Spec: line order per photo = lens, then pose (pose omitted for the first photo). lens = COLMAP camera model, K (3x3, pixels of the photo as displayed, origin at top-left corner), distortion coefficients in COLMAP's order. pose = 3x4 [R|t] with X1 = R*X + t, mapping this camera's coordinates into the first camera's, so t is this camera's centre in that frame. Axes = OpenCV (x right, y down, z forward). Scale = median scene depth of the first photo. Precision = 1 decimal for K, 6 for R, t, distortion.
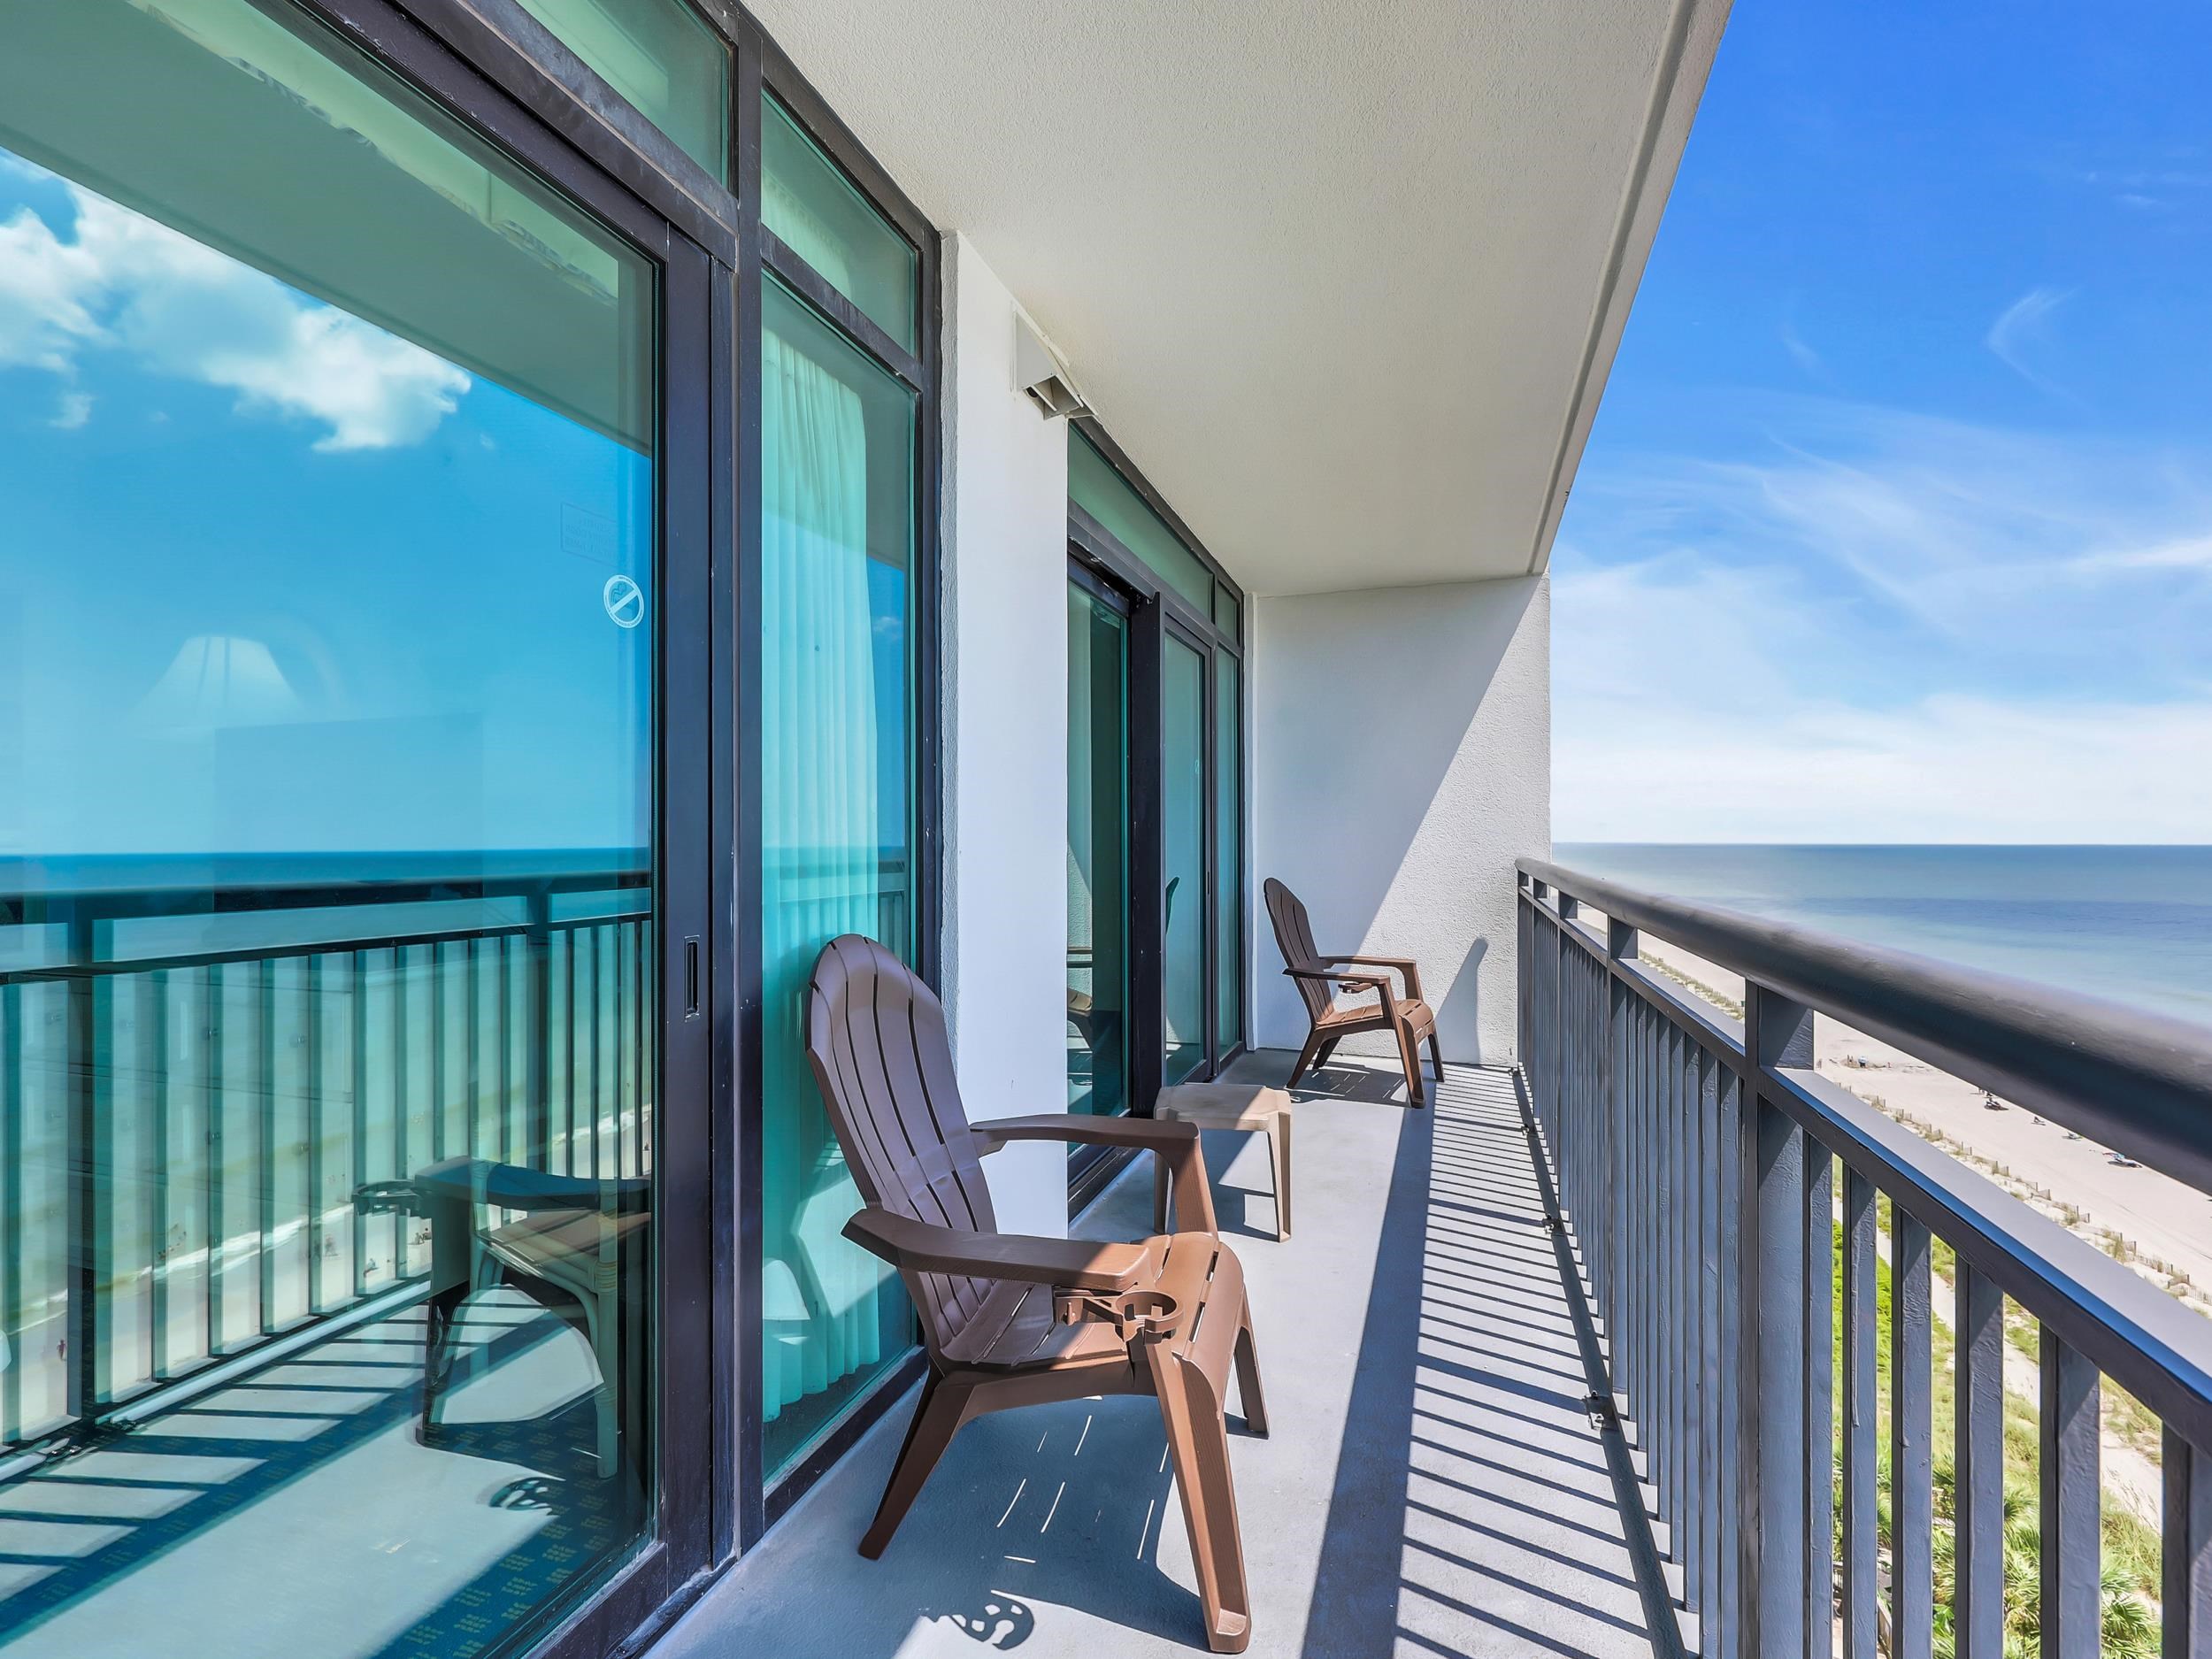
lens RADIAL K [[1028.3, 0, 1097.0], [0, 1028.3, 839.7], [0, 0, 1]] dist [0.001586, 0.000137]
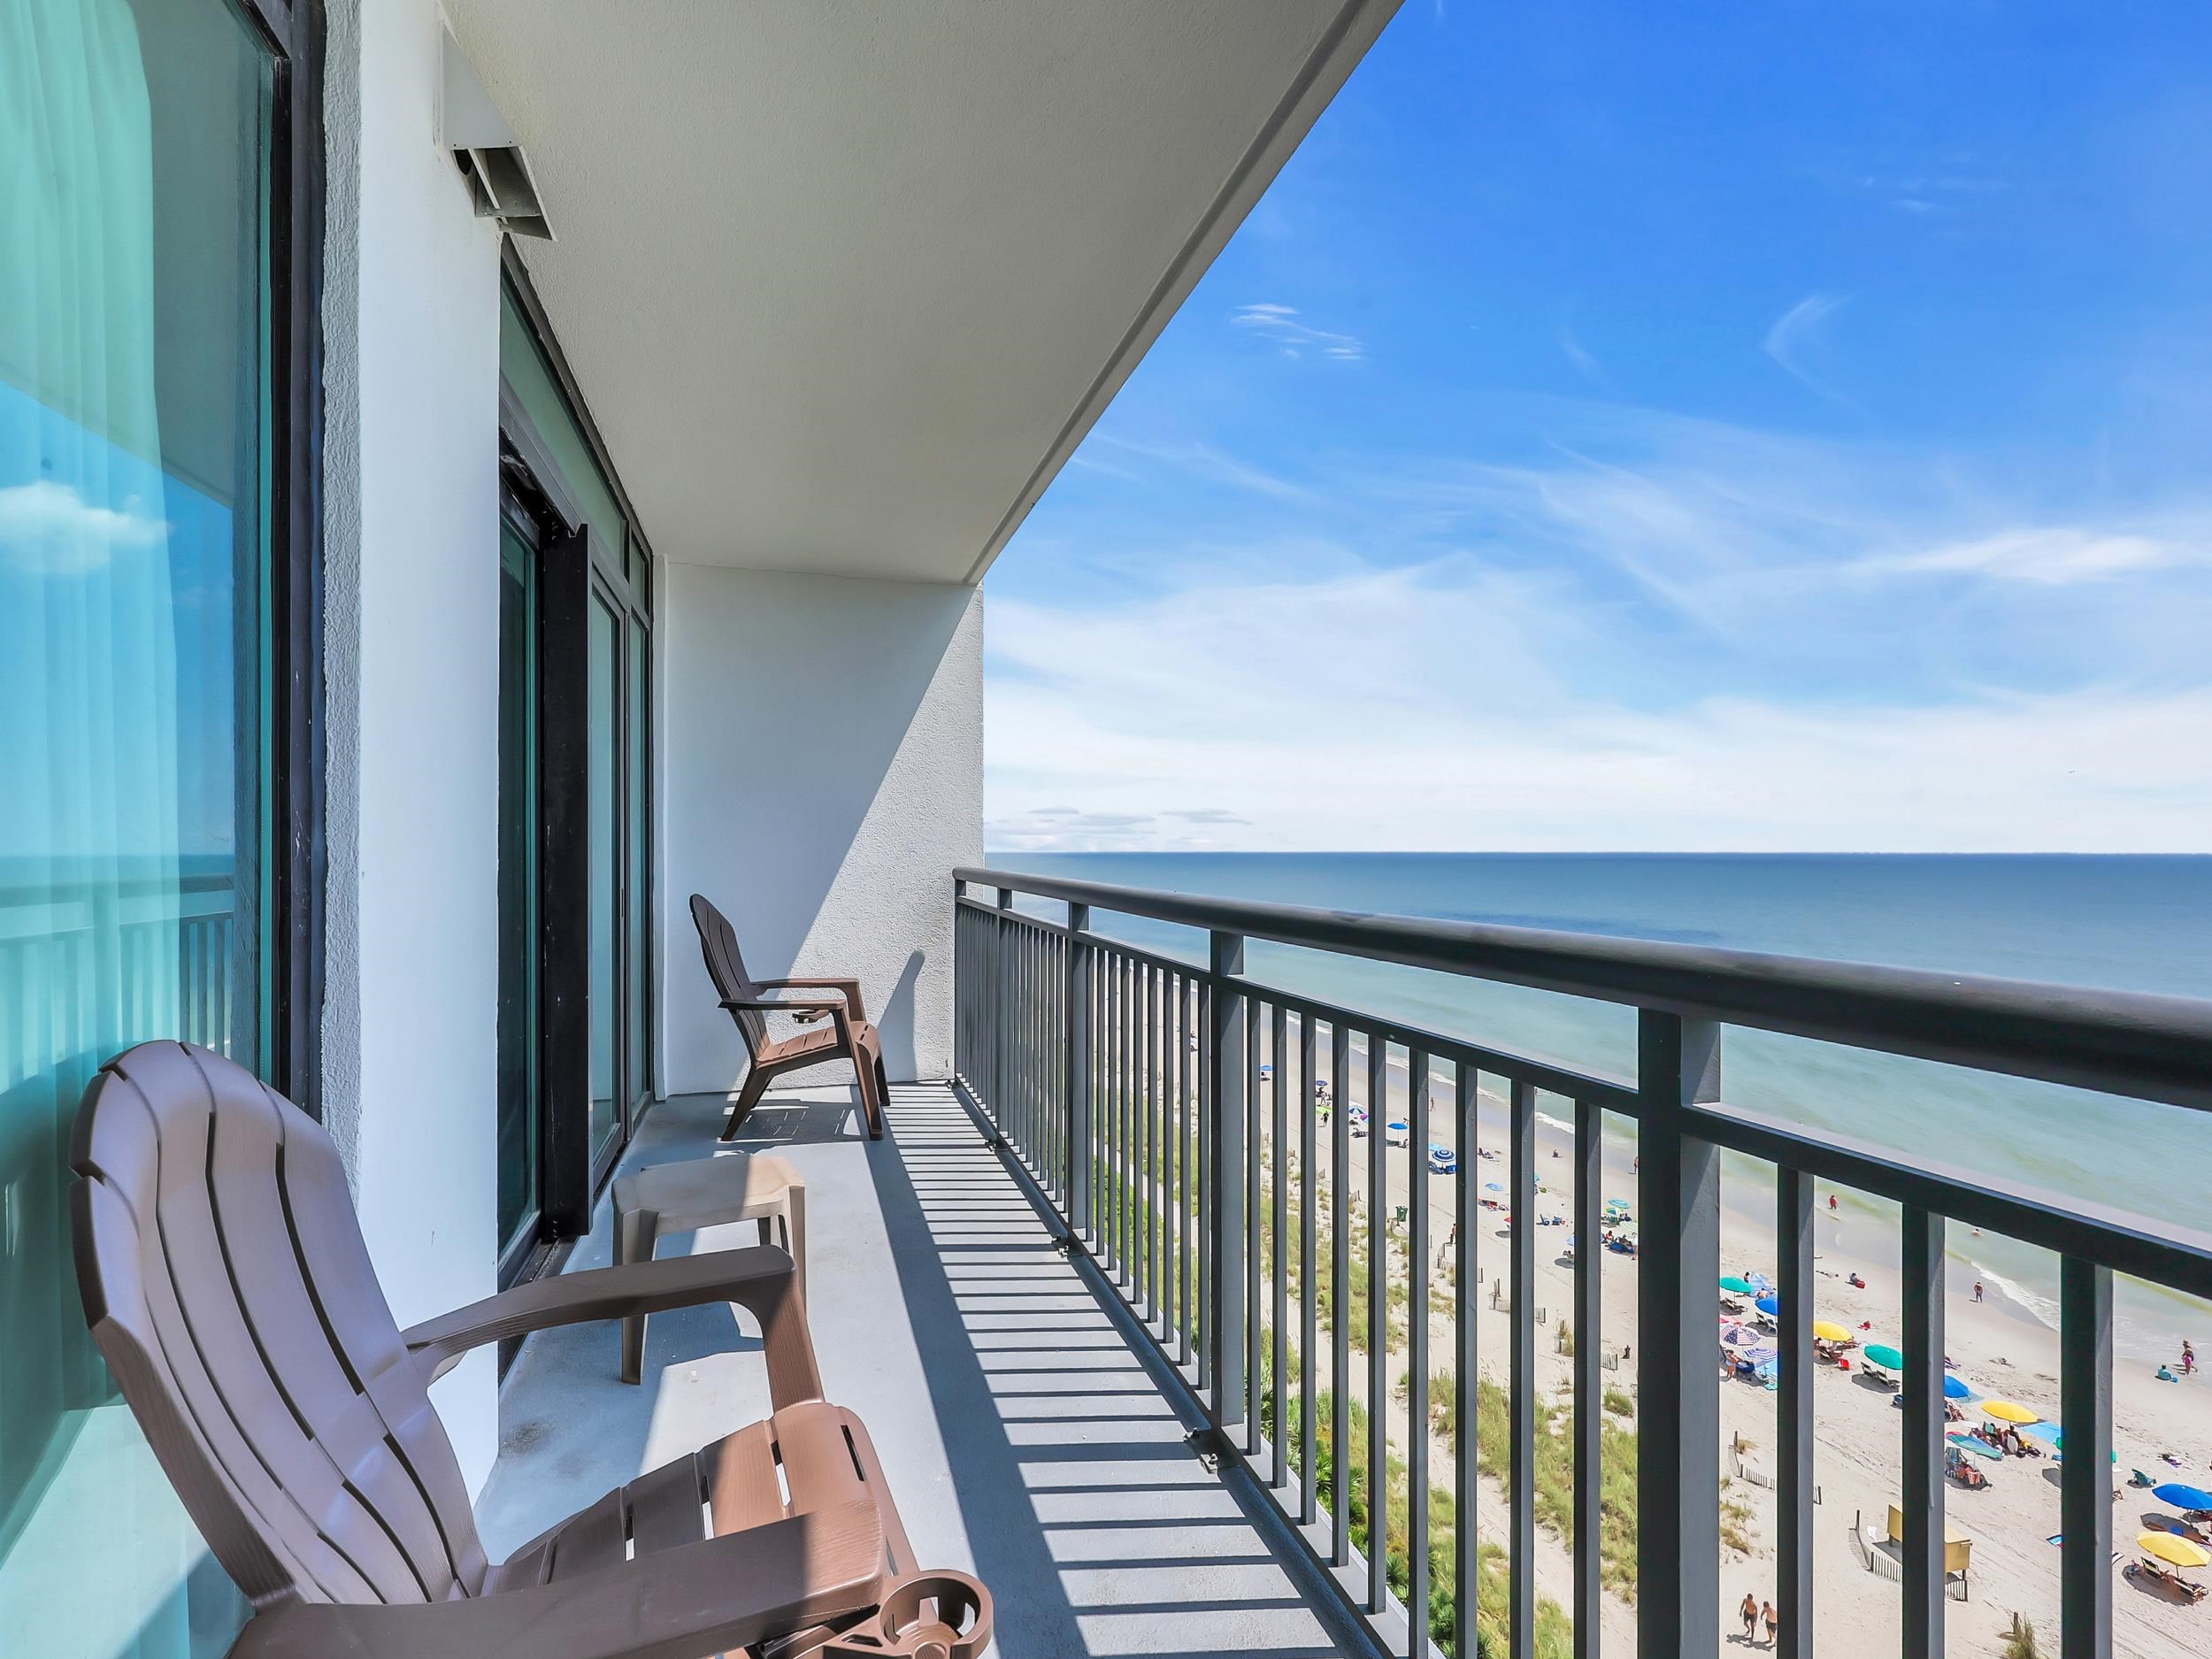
lens RADIAL K [[1021.1, 0, 1110.7], [0, 1021.1, 845.5], [0, 0, 1]] dist [0.001557, 0.000555]
pose [[0.797685, 0.002665, 0.603068, -0.072882], [-0.001549, 0.999996, -0.002370, -0.001697], [-0.603072, 0.000956, 0.797686, 0.137927]]
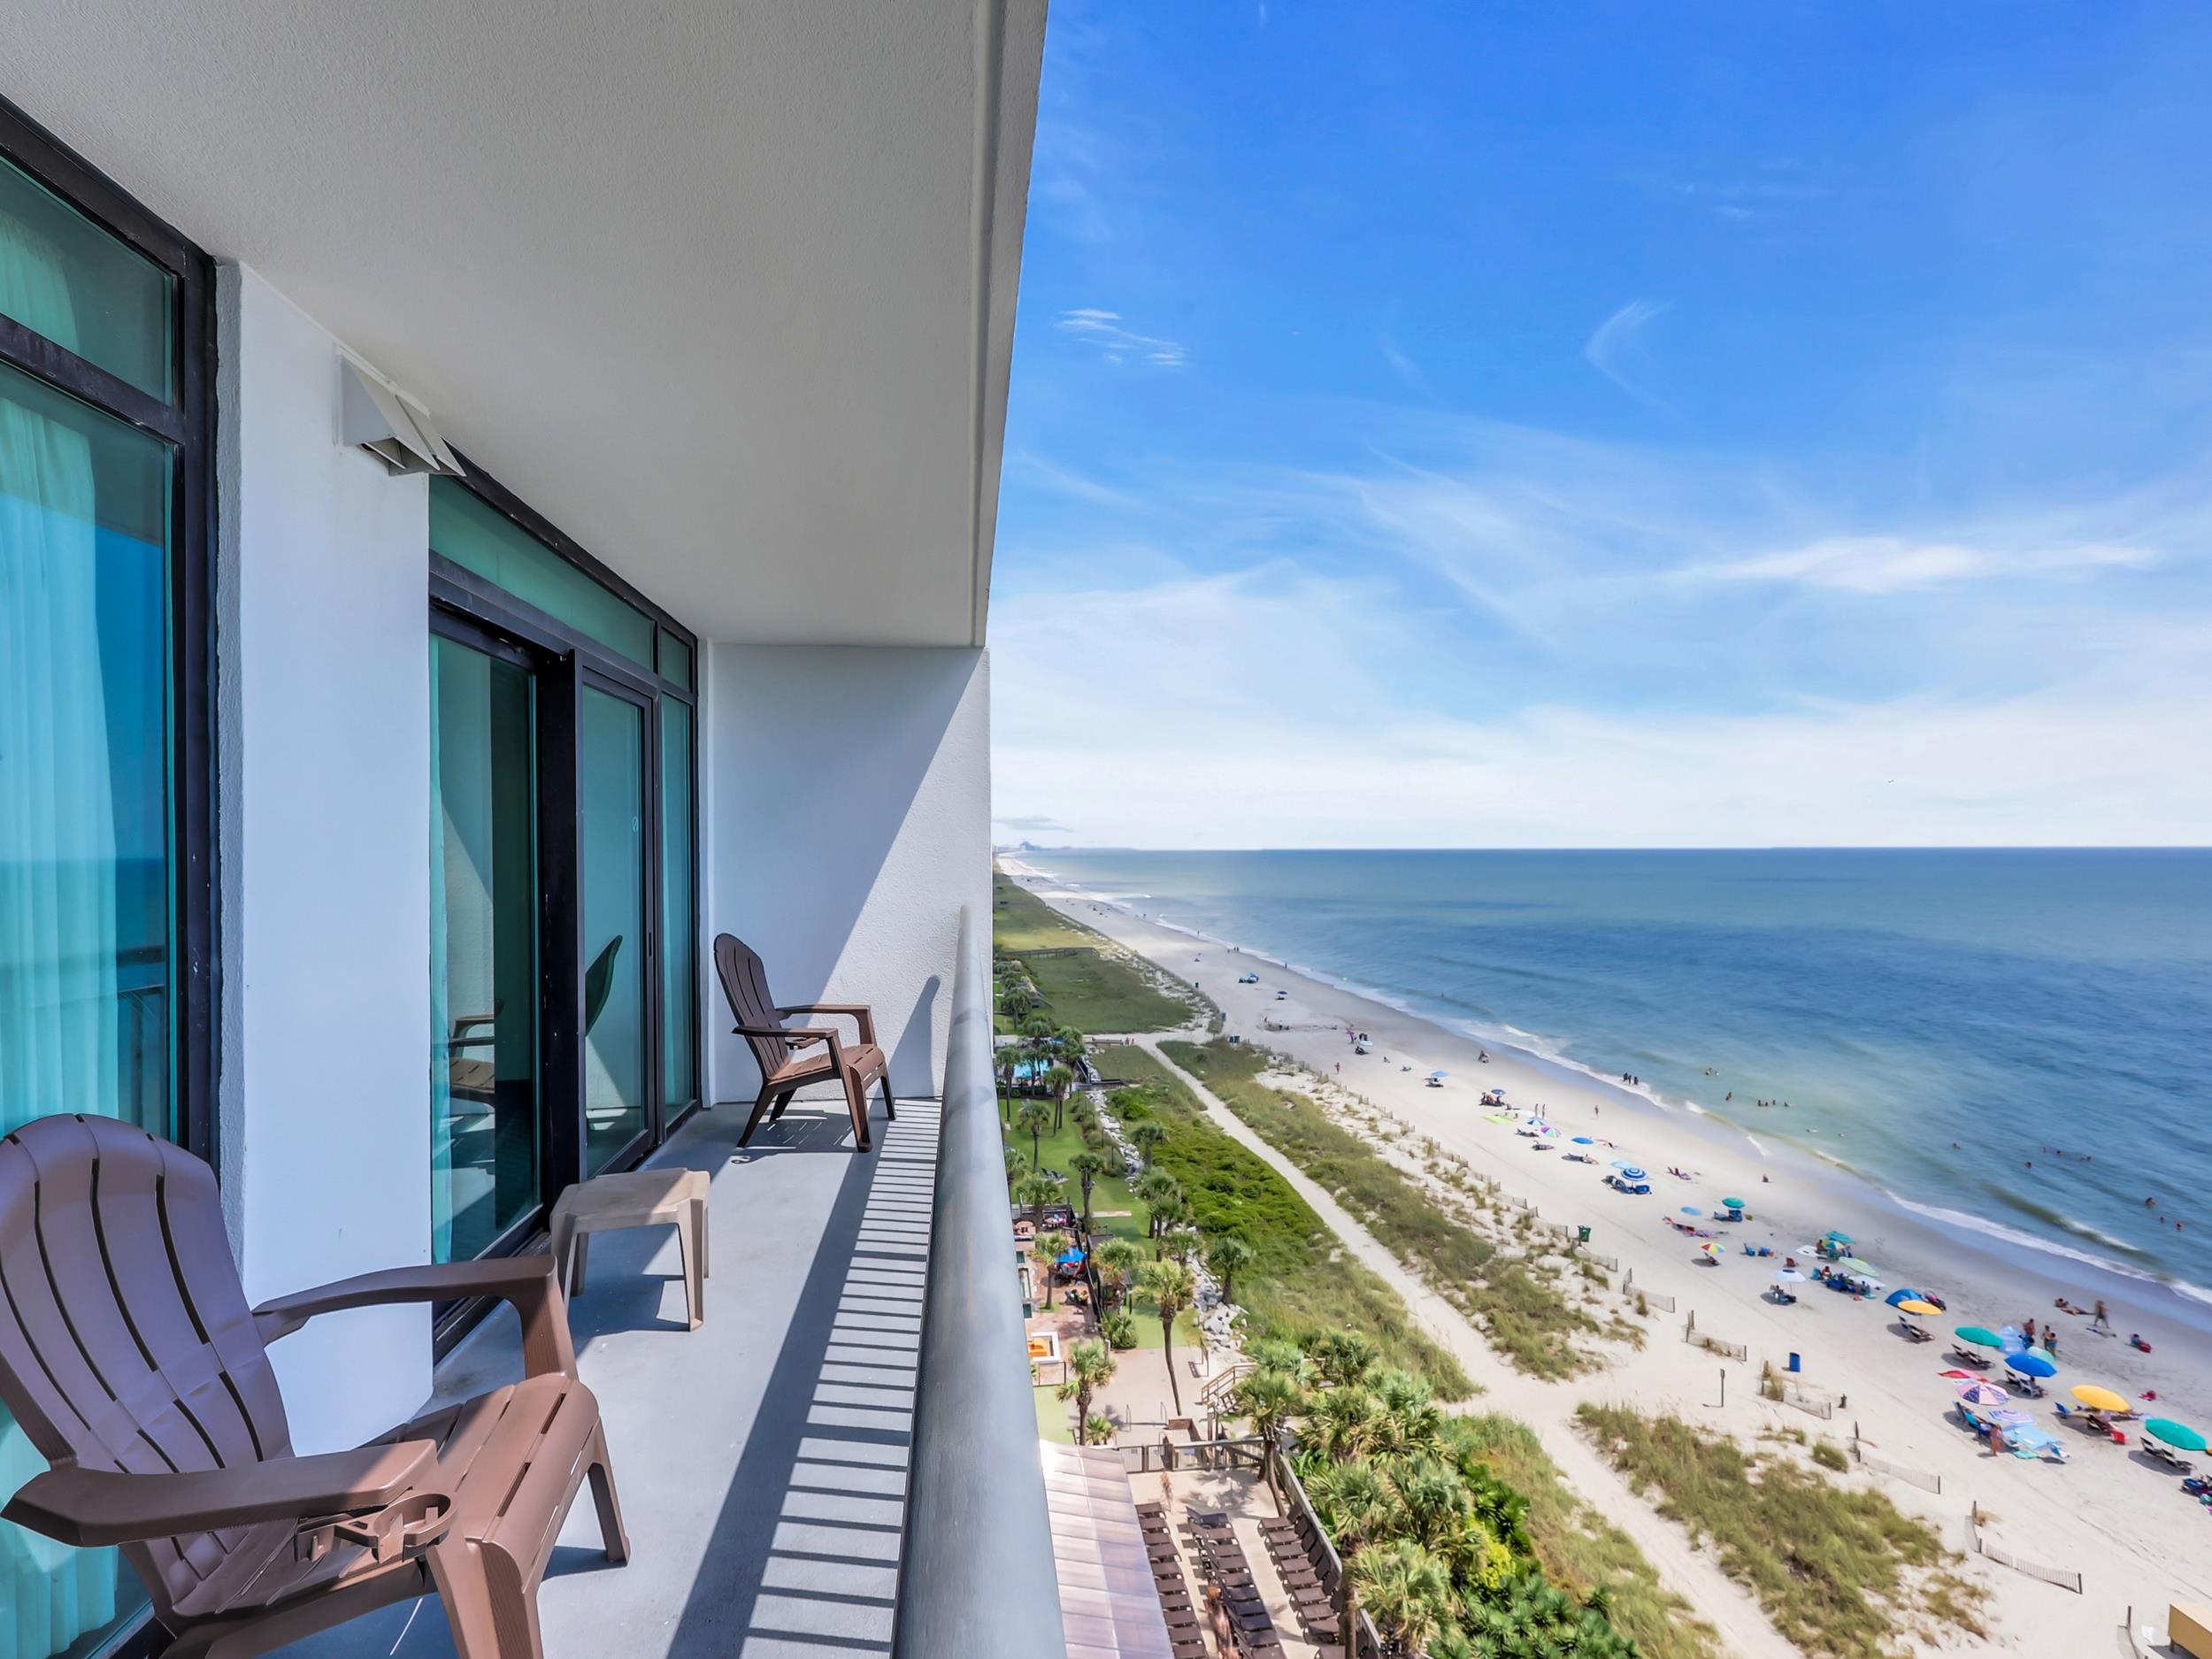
lens RADIAL K [[1021.1, 0, 1110.7], [0, 1021.1, 845.5], [0, 0, 1]] dist [0.001557, 0.000555]
pose [[0.889868, -0.003867, 0.456202, 0.059764], [0.003821, 0.999992, 0.001025, -0.052144], [-0.456202, 0.000831, 0.889876, -0.044540]]
